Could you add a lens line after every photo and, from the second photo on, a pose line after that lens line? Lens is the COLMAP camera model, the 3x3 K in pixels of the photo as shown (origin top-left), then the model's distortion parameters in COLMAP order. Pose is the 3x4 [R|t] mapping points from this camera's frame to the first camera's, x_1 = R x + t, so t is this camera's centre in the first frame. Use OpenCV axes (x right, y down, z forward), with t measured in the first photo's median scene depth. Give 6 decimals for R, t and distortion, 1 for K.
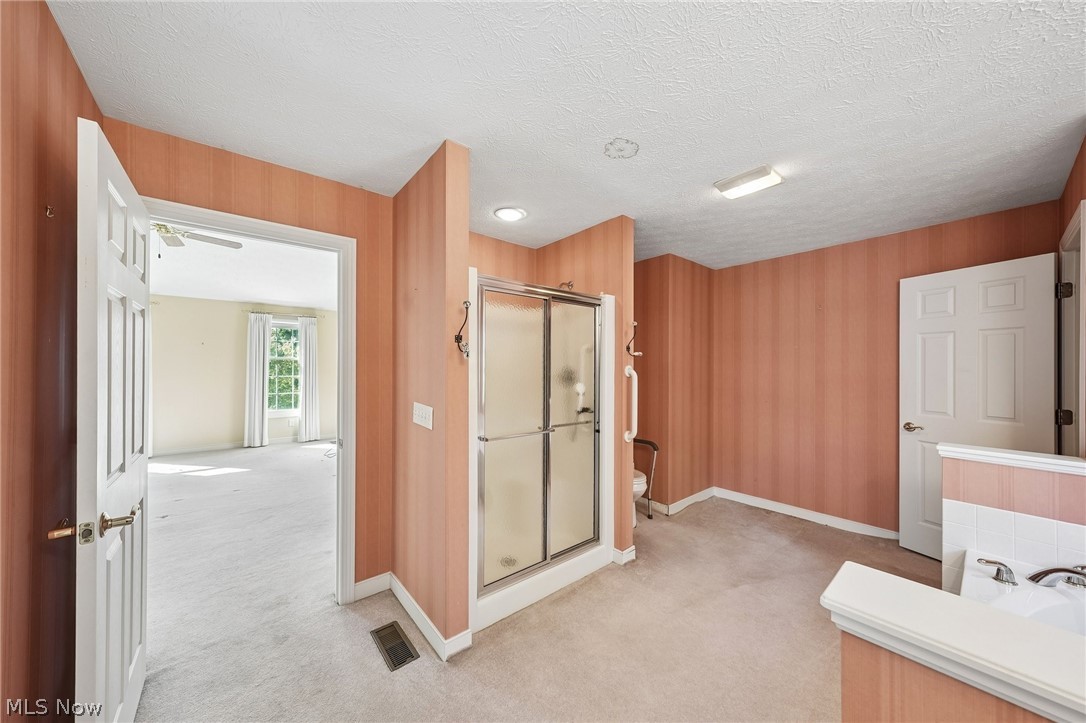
lens RADIAL K [[374.4, 0, 538.8], [0, 374.4, 366.5], [0, 0, 1]] dist [0.000921, -0.000163]
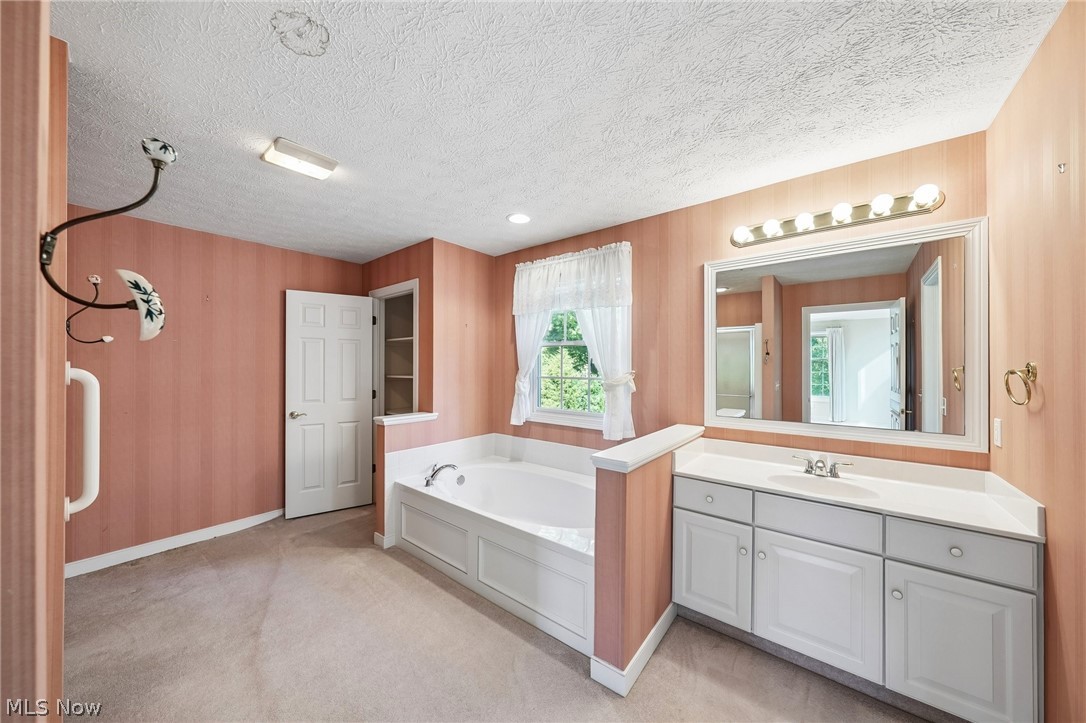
lens RADIAL K [[374.4, 0, 540.5], [0, 374.4, 367.4], [0, 0, 1]] dist [0.000921, -0.000163]
pose [[-0.209857, -0.004964, 0.977719, -0.326784], [-0.003809, 0.999984, 0.004259, 0.000418], [-0.977725, -0.002831, -0.209872, 0.460745]]
